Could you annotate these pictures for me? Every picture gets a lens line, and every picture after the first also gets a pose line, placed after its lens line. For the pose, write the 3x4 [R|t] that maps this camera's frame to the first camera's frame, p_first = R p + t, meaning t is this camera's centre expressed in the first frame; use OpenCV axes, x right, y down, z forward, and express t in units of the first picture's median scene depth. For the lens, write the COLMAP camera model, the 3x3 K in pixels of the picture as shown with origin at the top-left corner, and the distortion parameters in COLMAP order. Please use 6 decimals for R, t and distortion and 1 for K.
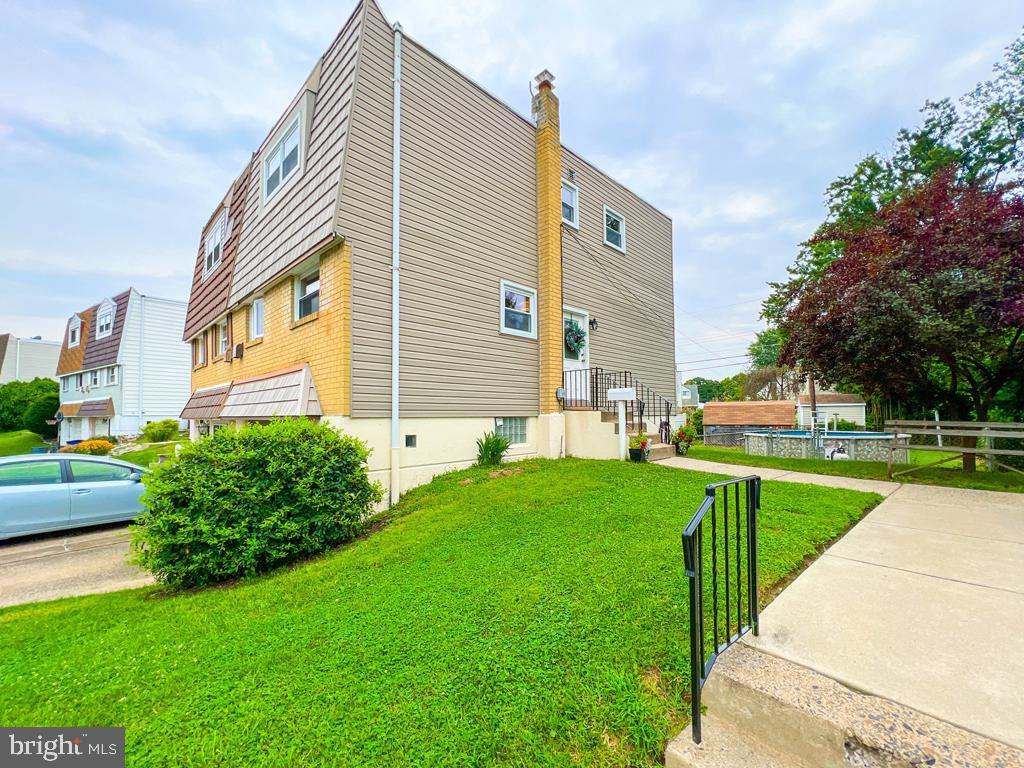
lens RADIAL K [[421.1, 0, 519.9], [0, 421.1, 405.2], [0, 0, 1]] dist [-0.002218, 0.001428]
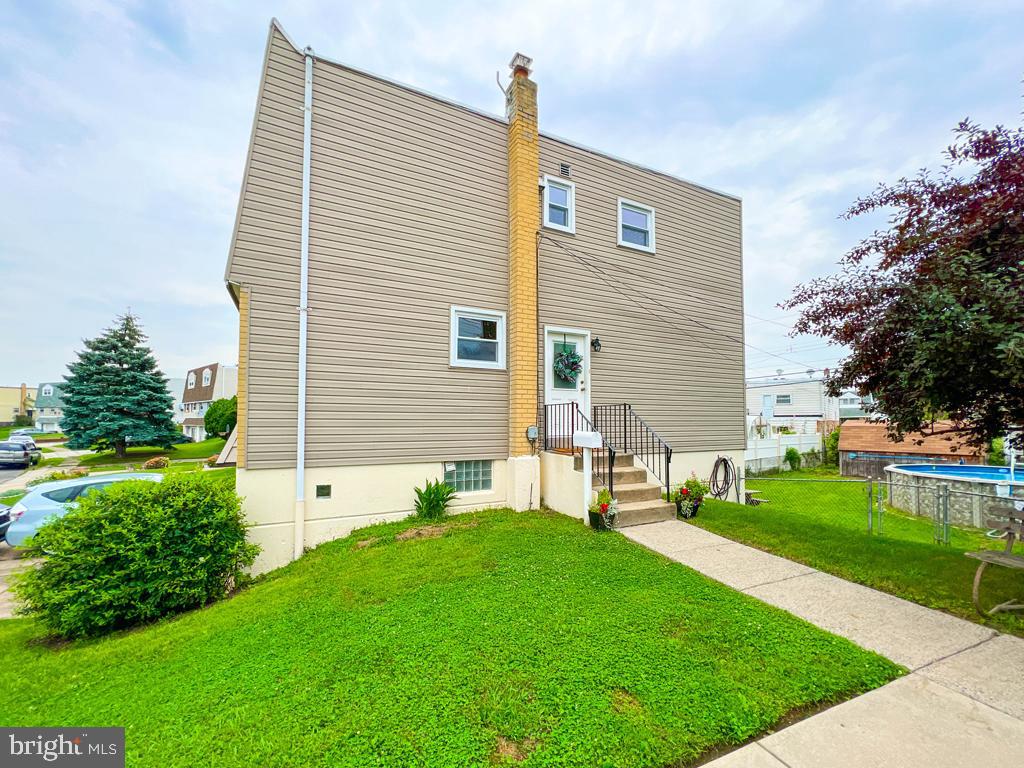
lens RADIAL K [[421.1, 0, 515.3], [0, 421.1, 412.2], [0, 0, 1]] dist [-0.002218, 0.001428]
pose [[0.948050, 0.002996, -0.318108, 0.334276], [-0.002807, 0.999996, 0.001053, -0.070662], [0.318109, -0.000106, 0.948054, 0.190336]]
